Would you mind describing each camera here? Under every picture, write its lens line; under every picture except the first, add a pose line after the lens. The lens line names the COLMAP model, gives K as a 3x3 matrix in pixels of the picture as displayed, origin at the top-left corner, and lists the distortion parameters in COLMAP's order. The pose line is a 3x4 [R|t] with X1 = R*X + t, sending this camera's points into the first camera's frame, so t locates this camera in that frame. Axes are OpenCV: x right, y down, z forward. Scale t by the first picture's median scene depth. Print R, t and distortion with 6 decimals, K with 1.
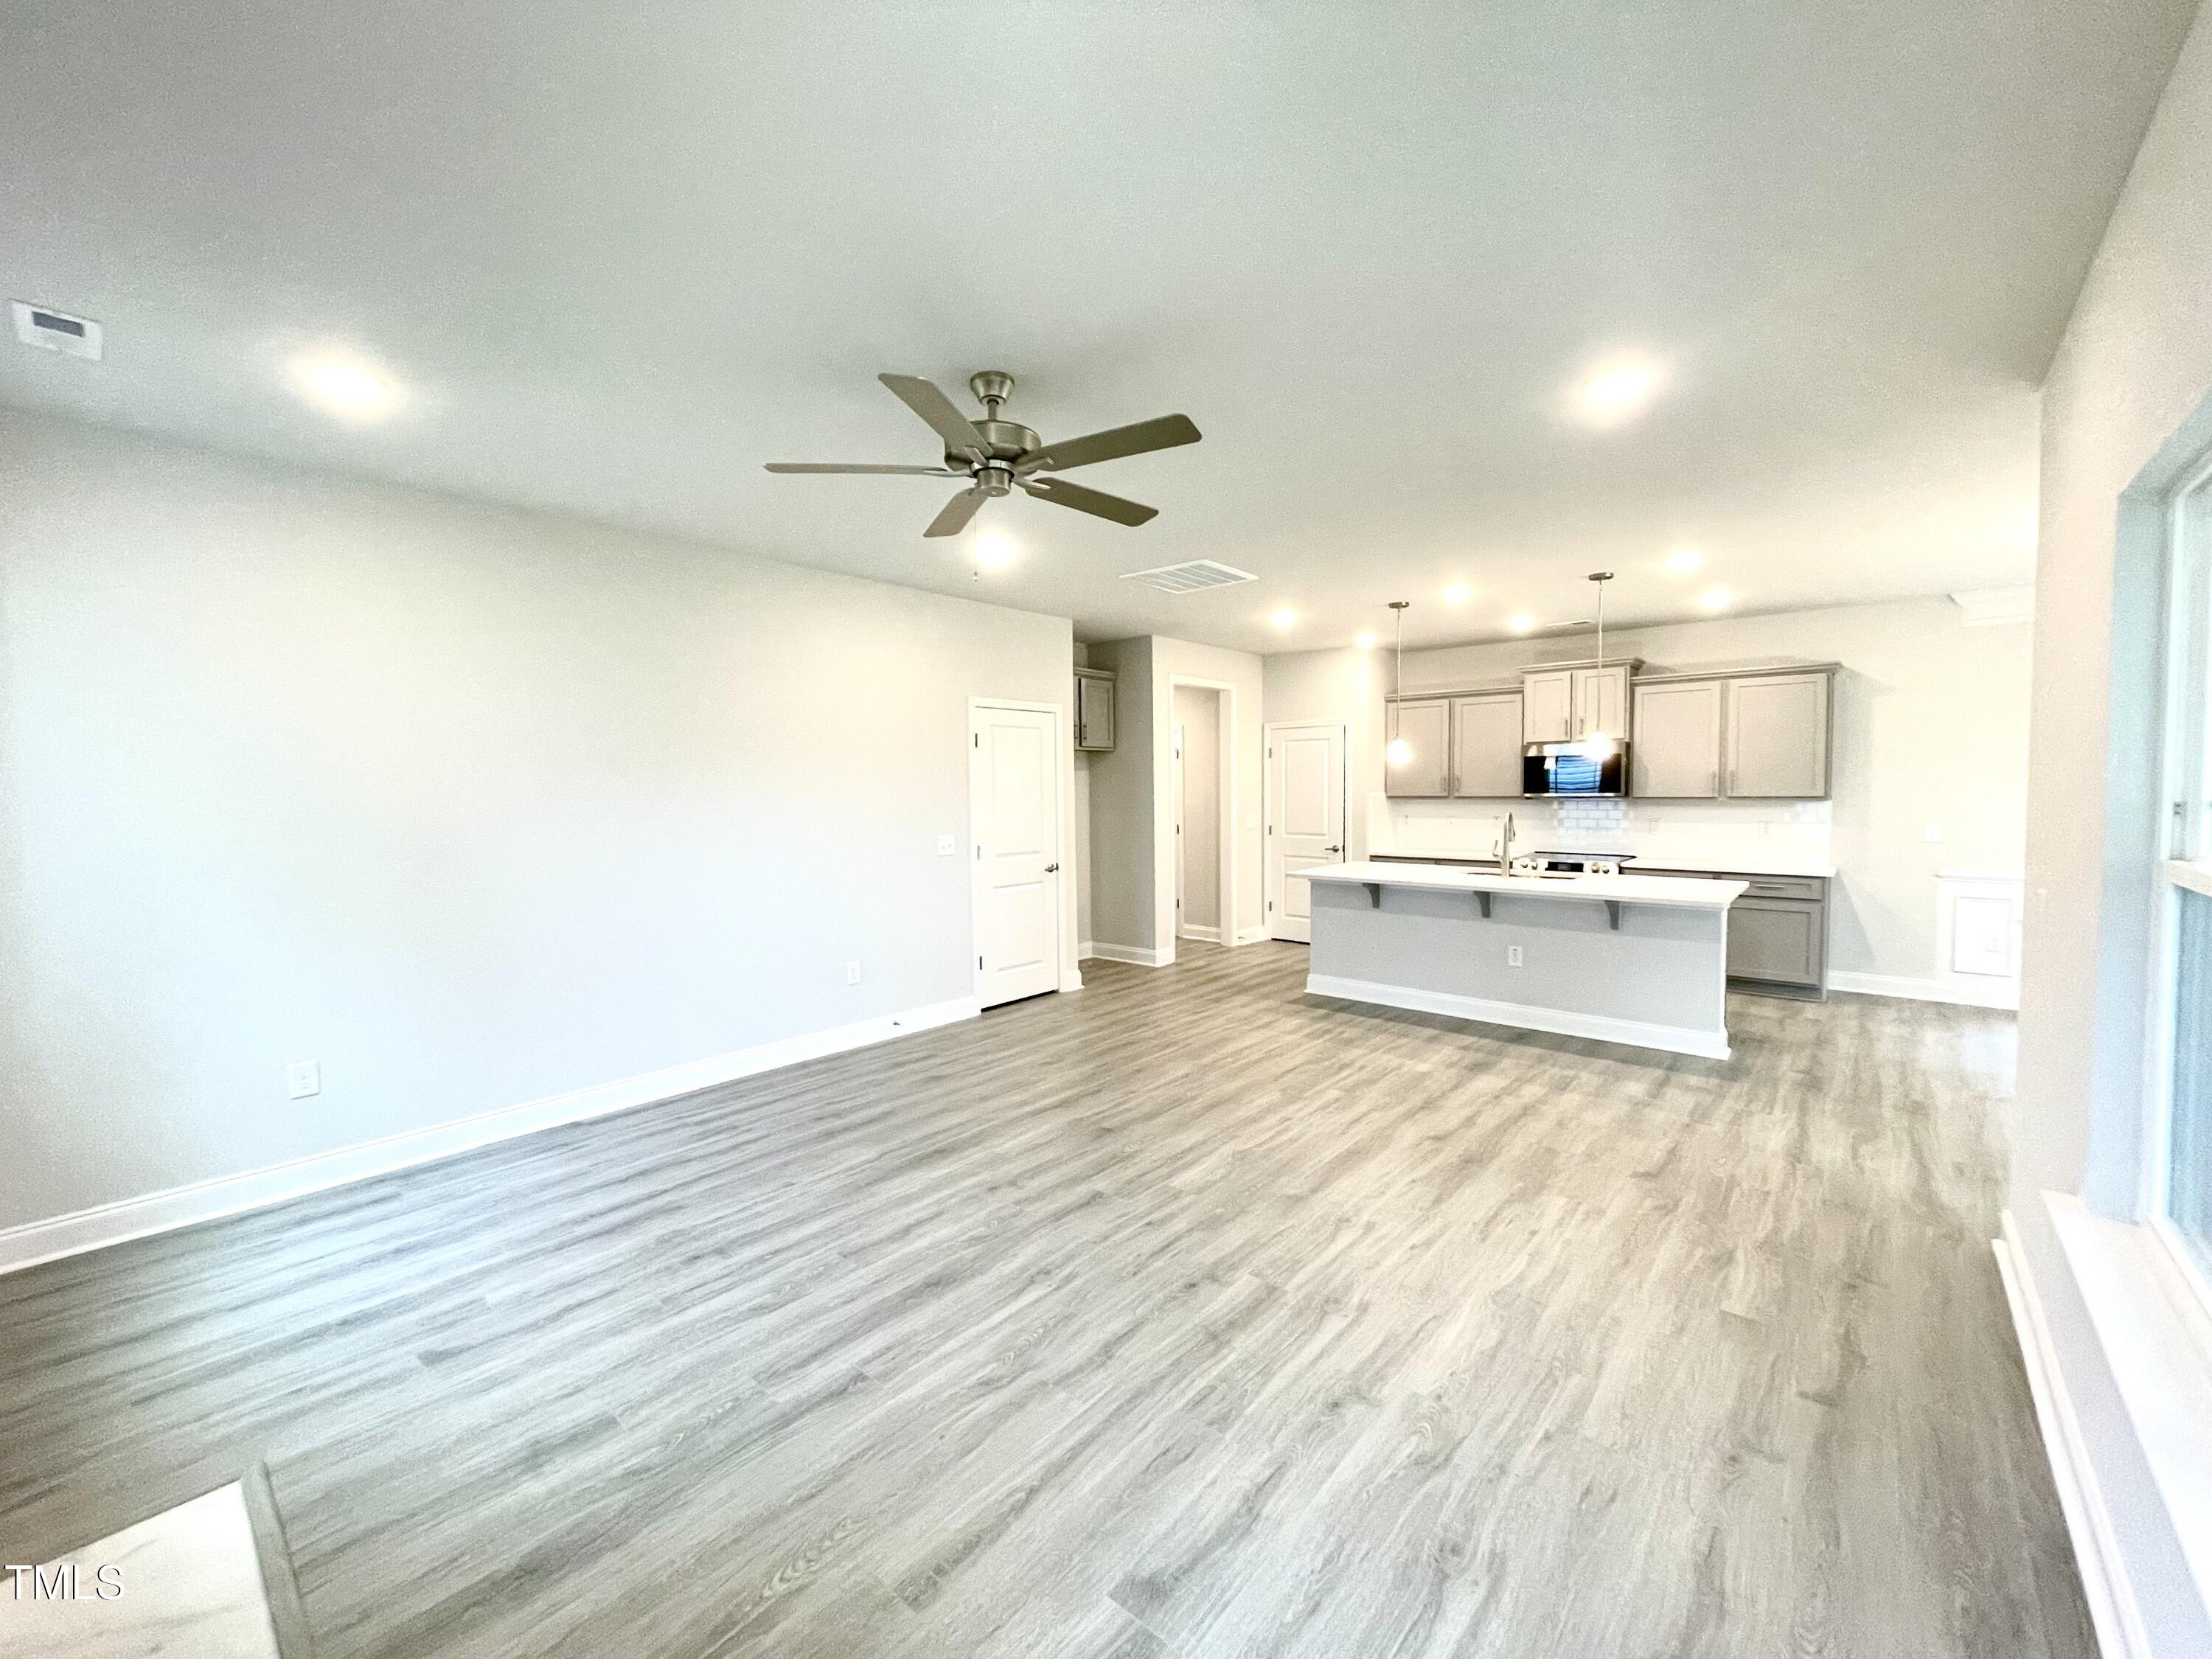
lens RADIAL K [[885.8, 0, 1105.6], [0, 885.8, 829.5], [0, 0, 1]] dist [-0.001811, -0.000081]
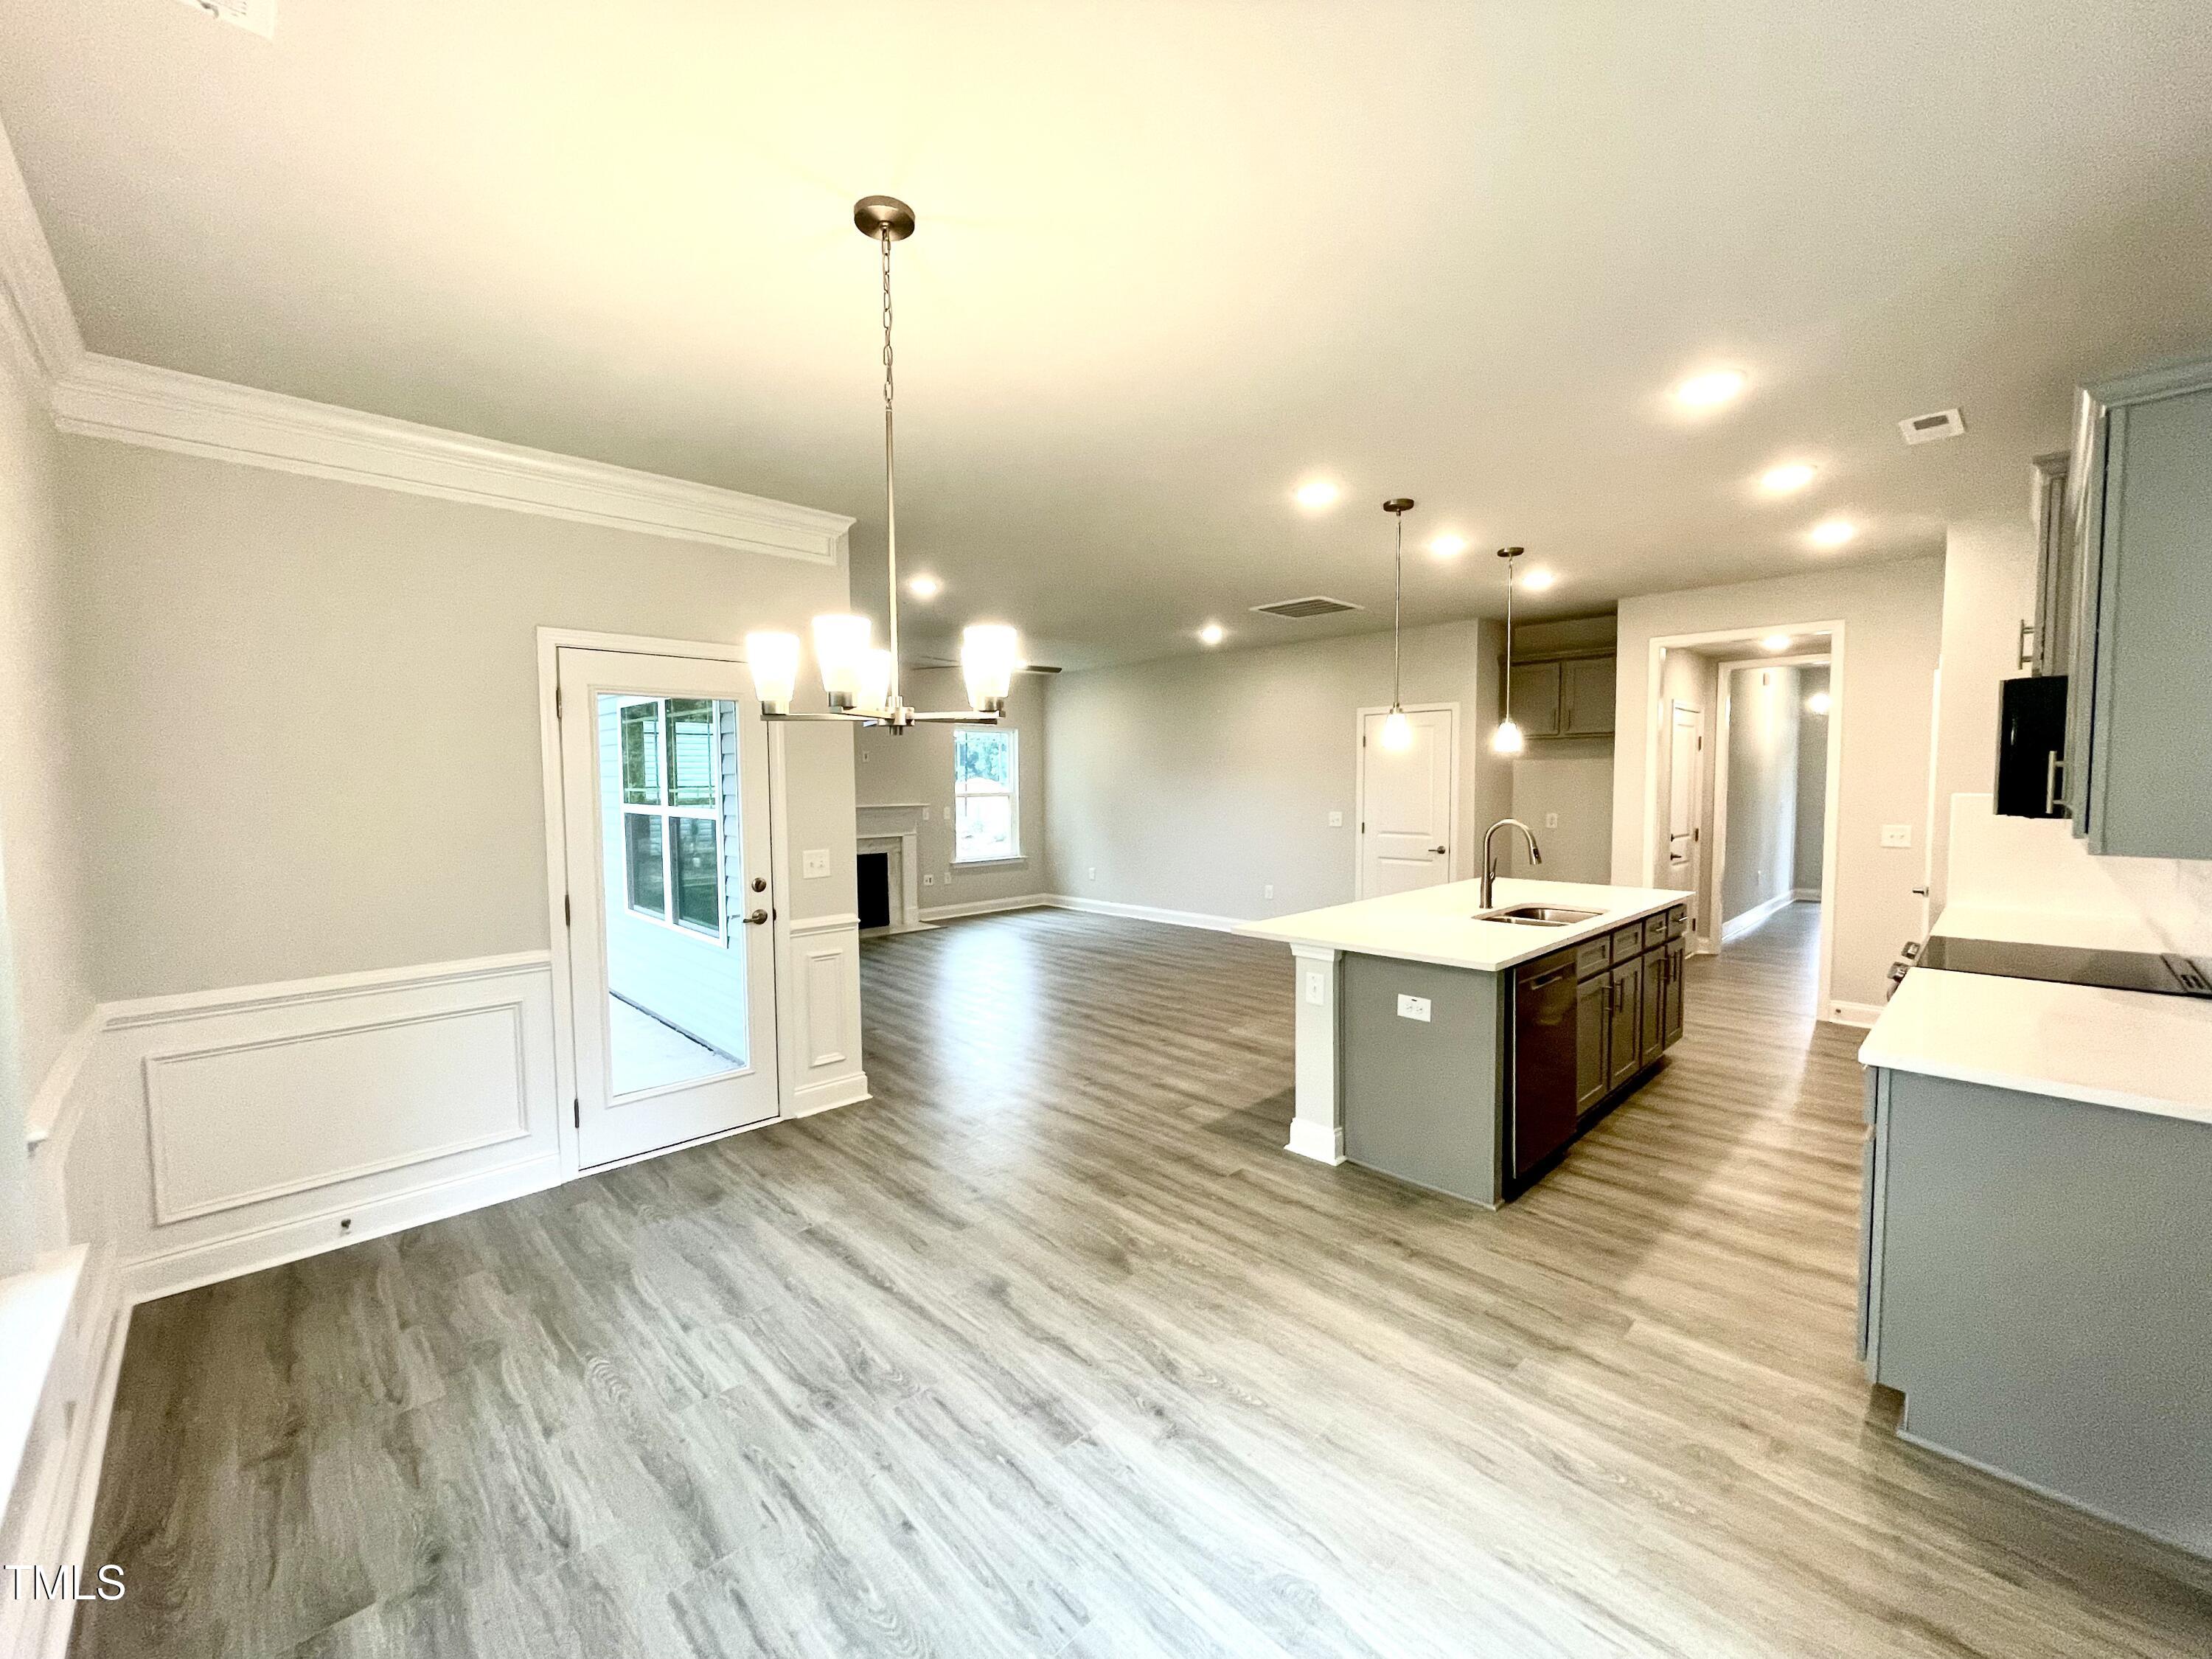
lens RADIAL K [[885.8, 0, 1105.6], [0, 885.8, 826.6], [0, 0, 1]] dist [-0.001811, -0.000081]
pose [[-0.081300, 0.064384, -0.994608, 1.574657], [-0.043125, 0.996750, 0.068047, -0.063938], [0.995756, 0.048424, -0.078259, 0.968916]]
